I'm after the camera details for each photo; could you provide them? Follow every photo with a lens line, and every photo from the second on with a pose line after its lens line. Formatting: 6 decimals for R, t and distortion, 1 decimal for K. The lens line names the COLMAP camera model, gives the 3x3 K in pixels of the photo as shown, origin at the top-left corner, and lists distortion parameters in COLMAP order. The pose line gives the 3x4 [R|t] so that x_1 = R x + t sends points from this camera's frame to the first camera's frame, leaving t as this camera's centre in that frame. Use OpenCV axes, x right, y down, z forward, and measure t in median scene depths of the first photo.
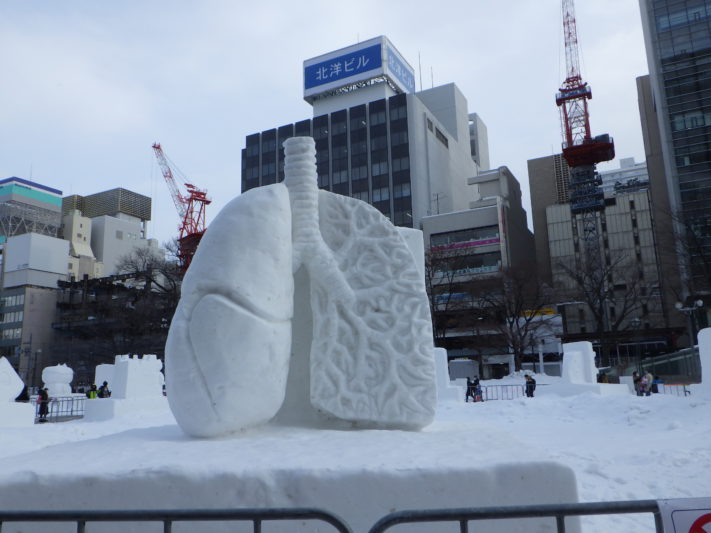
lens RADIAL K [[582.3, 0, 355.5], [0, 582.3, 266.5], [0, 0, 1]] dist [-0.014965, -0.002482]
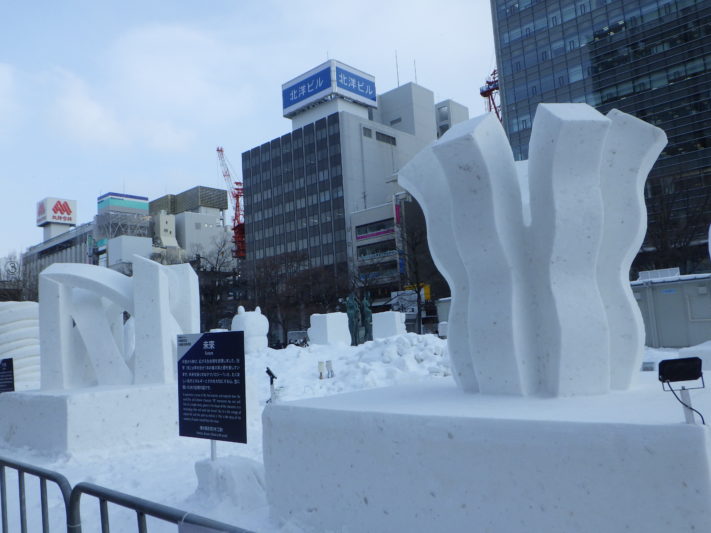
lens RADIAL K [[582.3, 0, 355.5], [0, 582.3, 266.5], [0, 0, 1]] dist [-0.014965, -0.002482]
pose [[0.964472, -0.063133, -0.256529, 0.355098], [0.084904, 0.993586, 0.074686, -0.050554], [0.250169, -0.093813, 0.963647, -0.184847]]
